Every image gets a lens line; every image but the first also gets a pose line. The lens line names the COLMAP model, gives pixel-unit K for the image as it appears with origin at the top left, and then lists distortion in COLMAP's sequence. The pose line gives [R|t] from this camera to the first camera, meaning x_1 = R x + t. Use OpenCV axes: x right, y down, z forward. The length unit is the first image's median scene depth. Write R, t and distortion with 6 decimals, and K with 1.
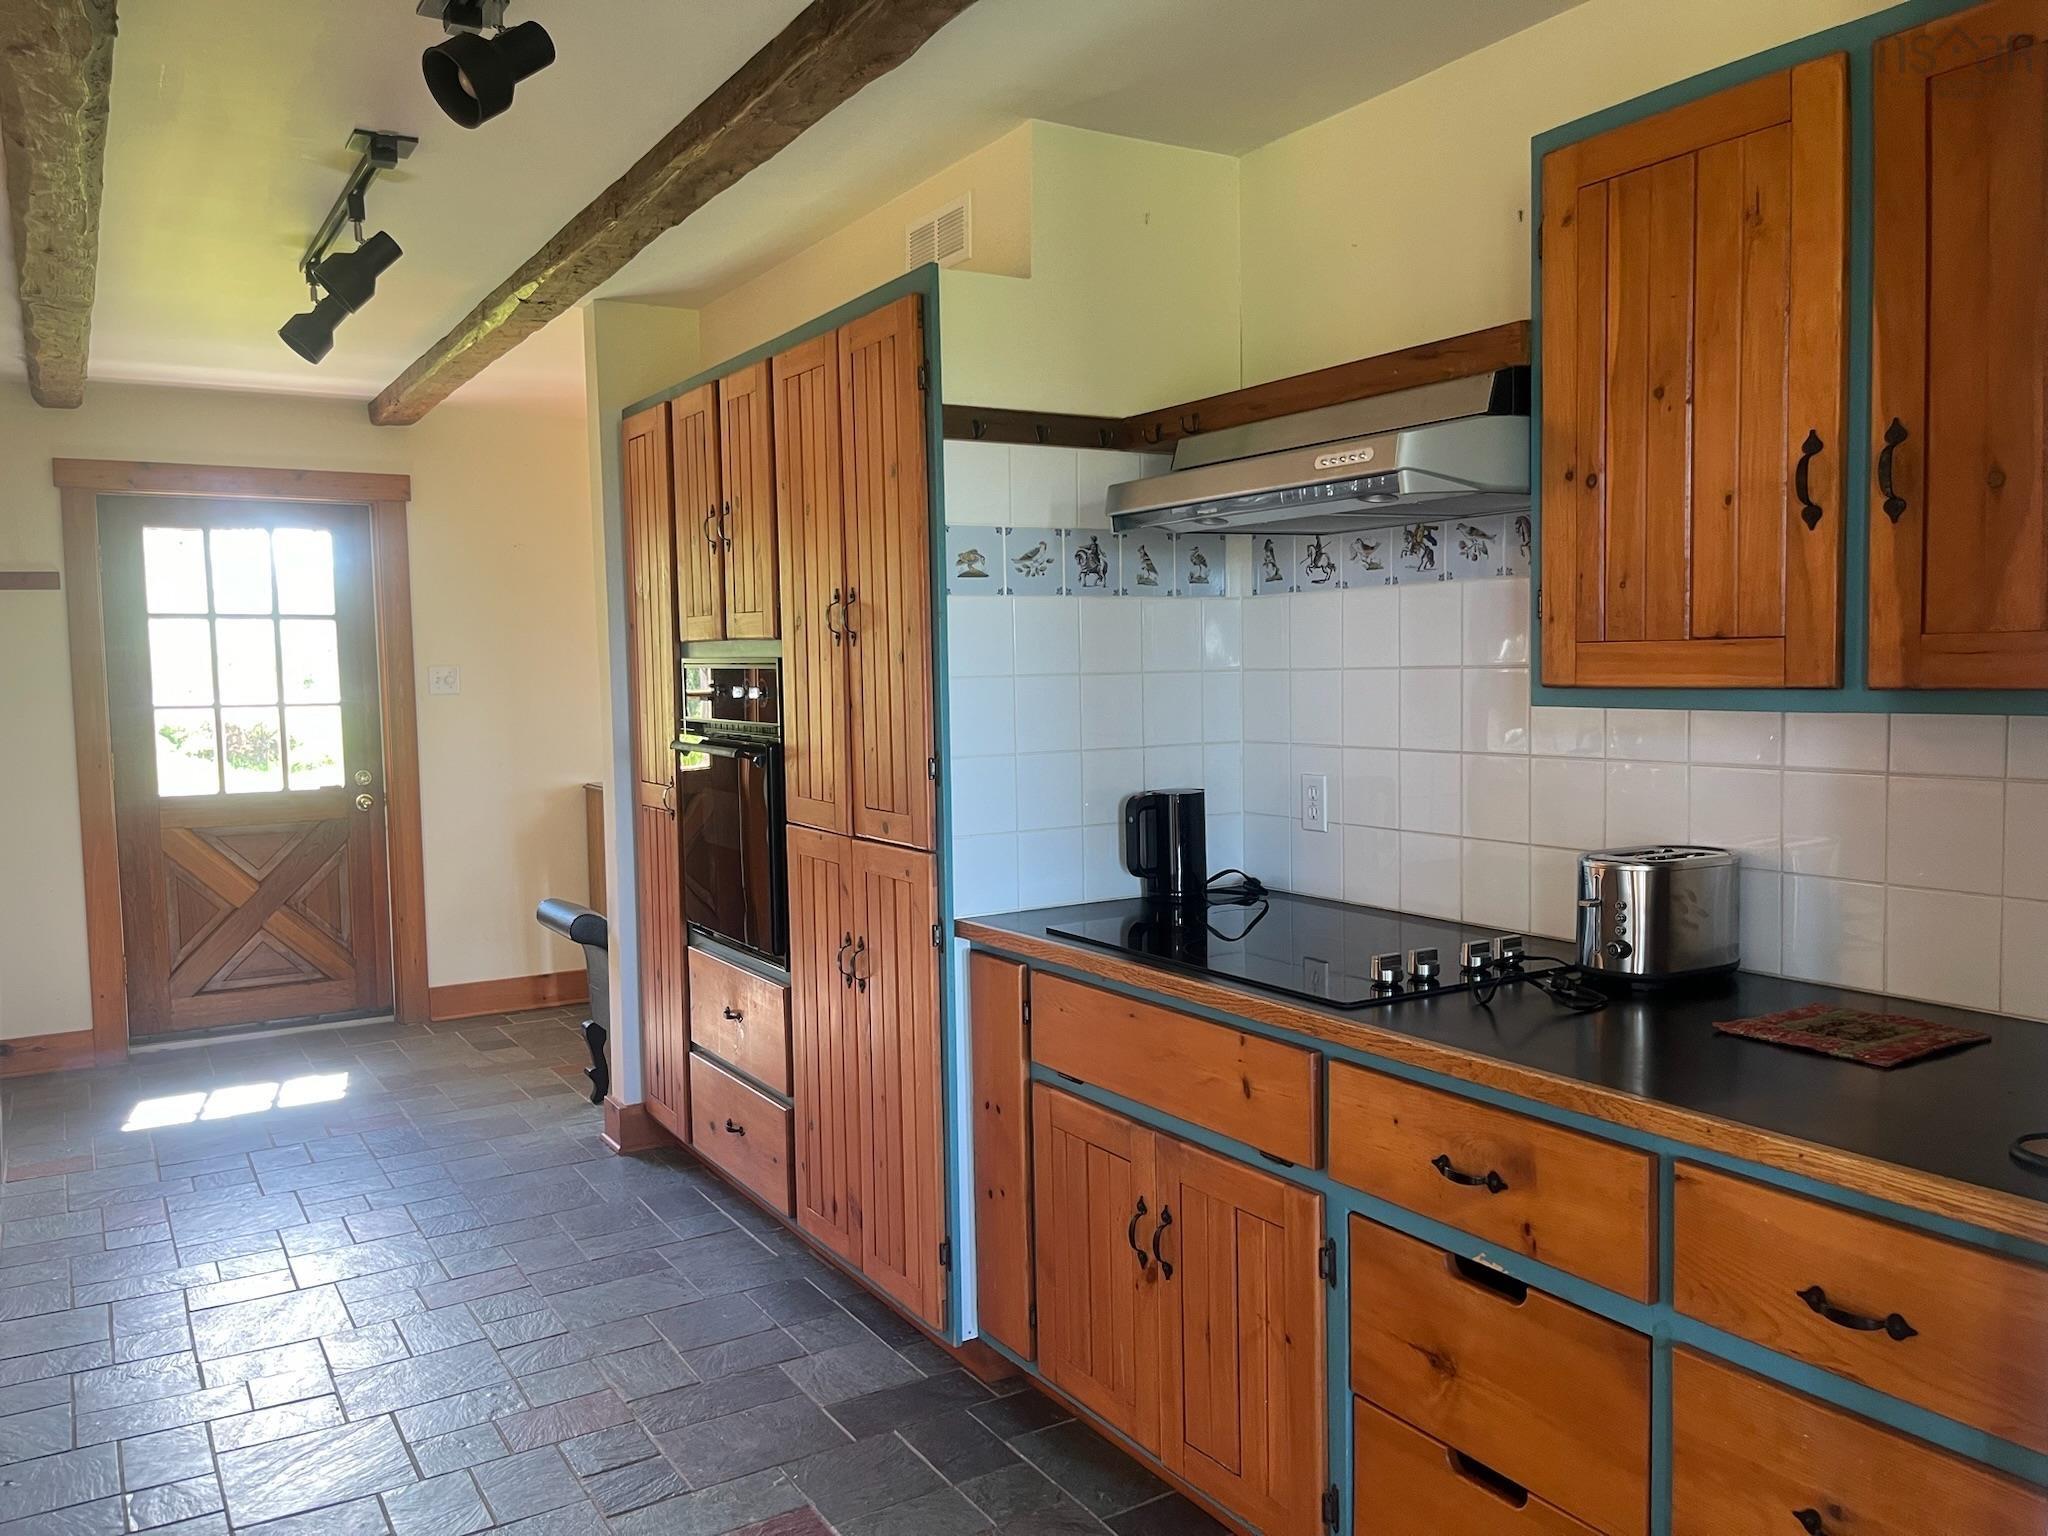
lens RADIAL K [[1561.0, 0, 1029.5], [0, 1561.0, 767.0], [0, 0, 1]] dist [0.027981, -0.030255]
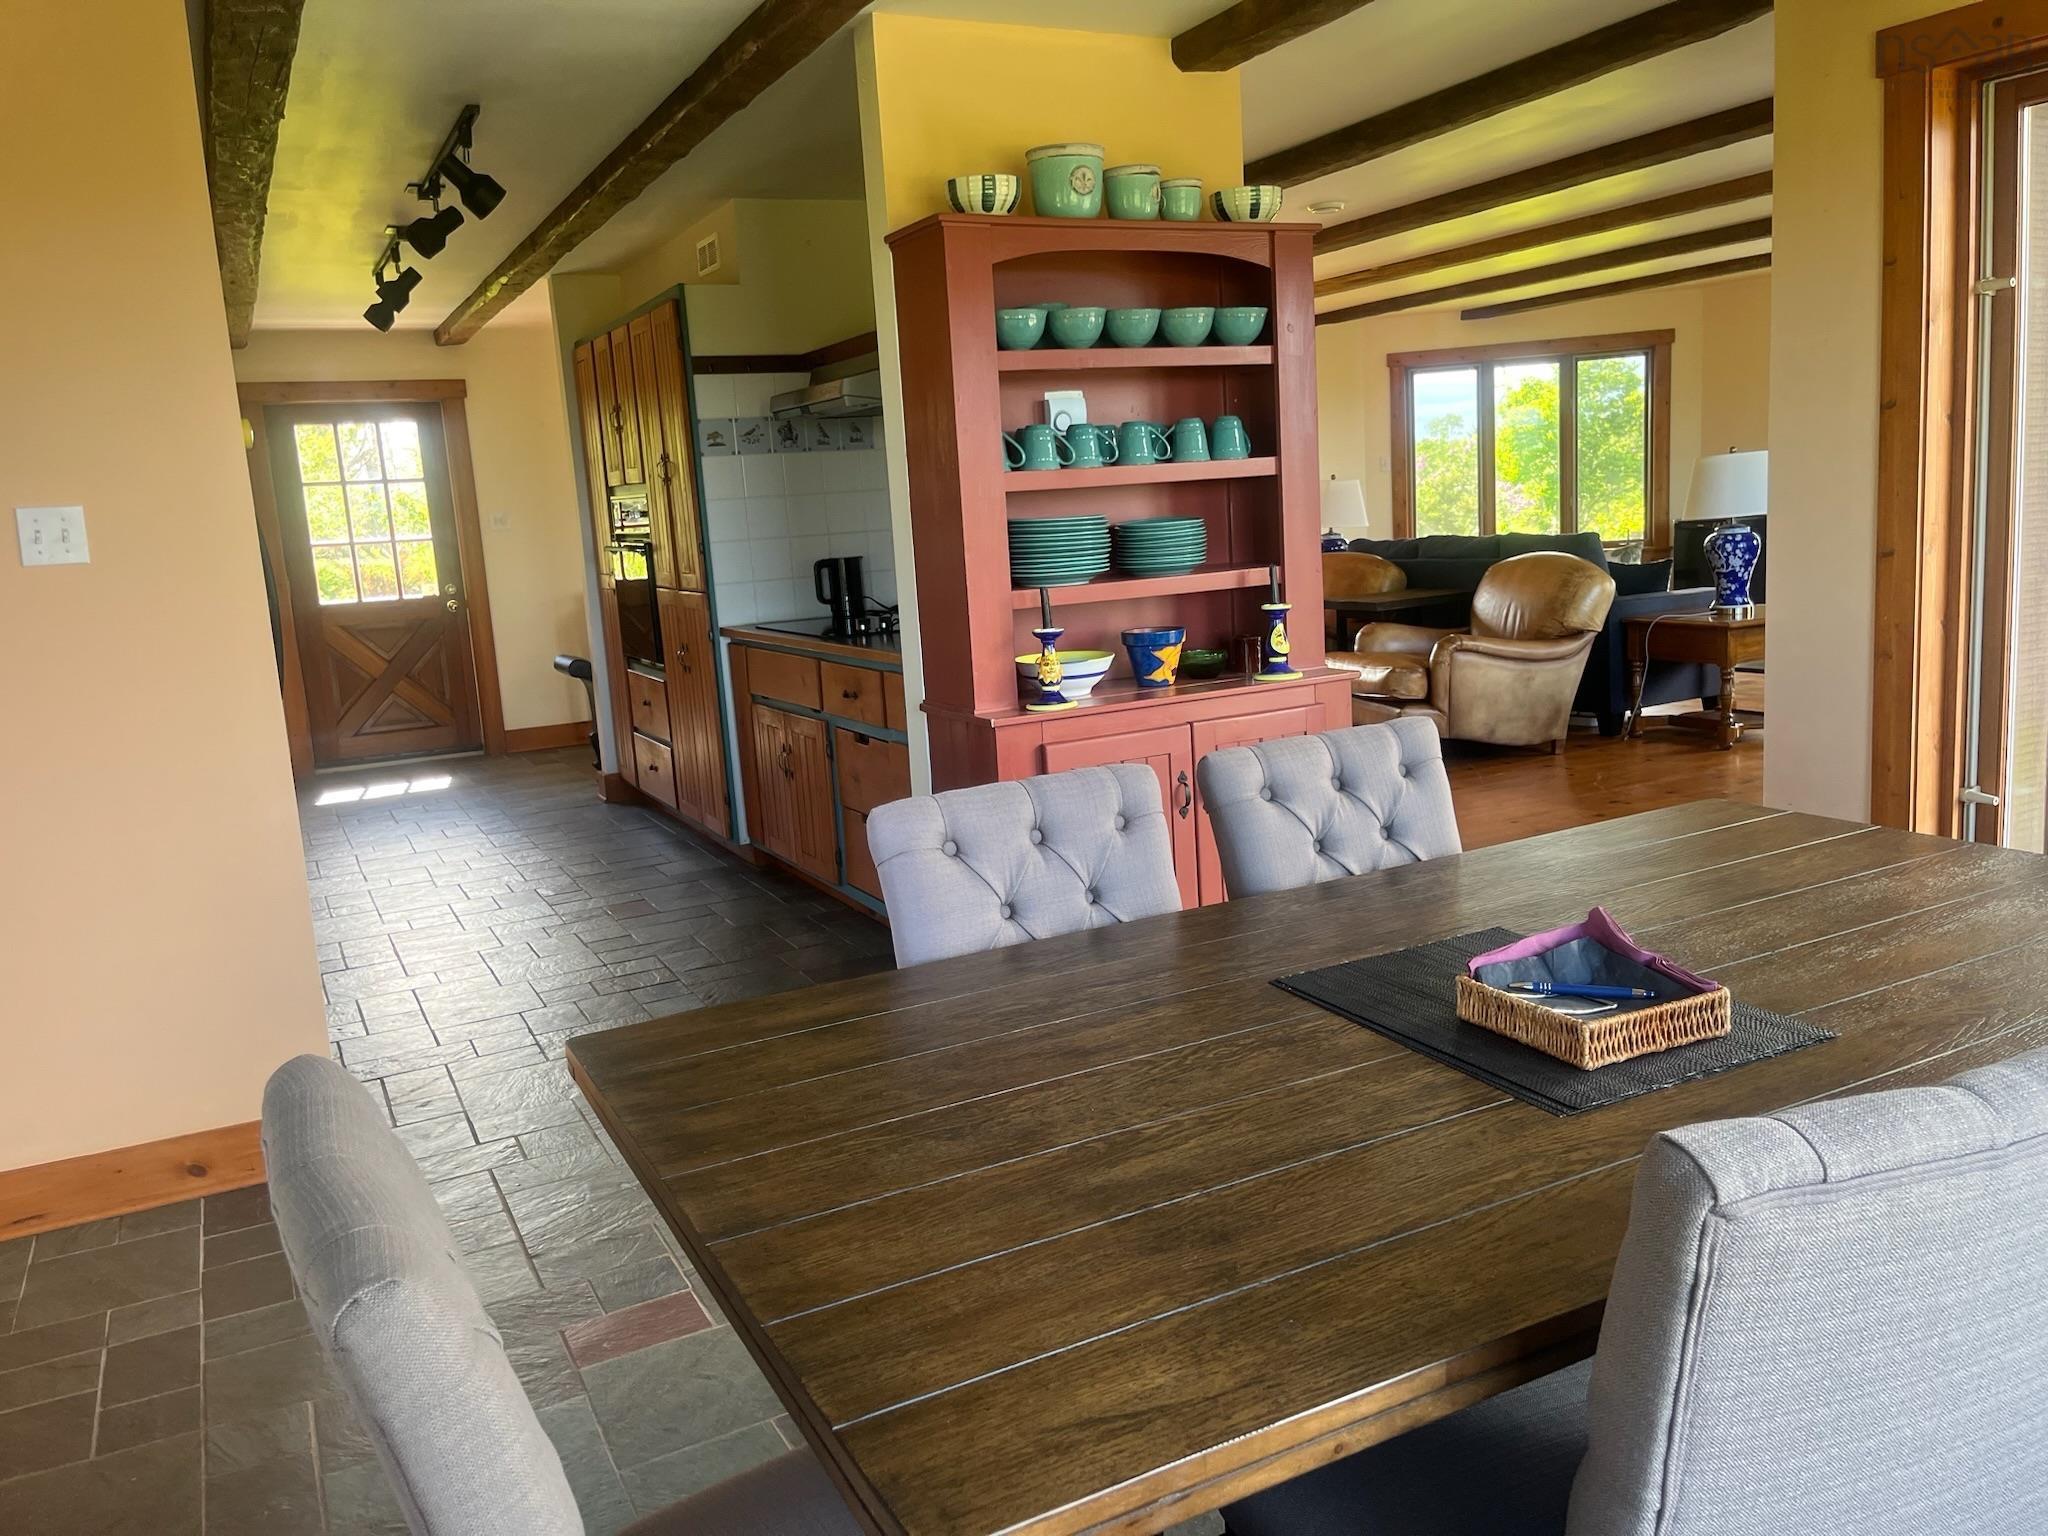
lens RADIAL K [[1561.0, 0, 1025.9], [0, 1561.0, 755.1], [0, 0, 1]] dist [0.027981, -0.030255]
pose [[0.995831, -0.030632, -0.085920, 0.292105], [0.038969, 0.994511, 0.097100, 0.049347], [0.082474, -0.100043, 0.991559, -0.535818]]
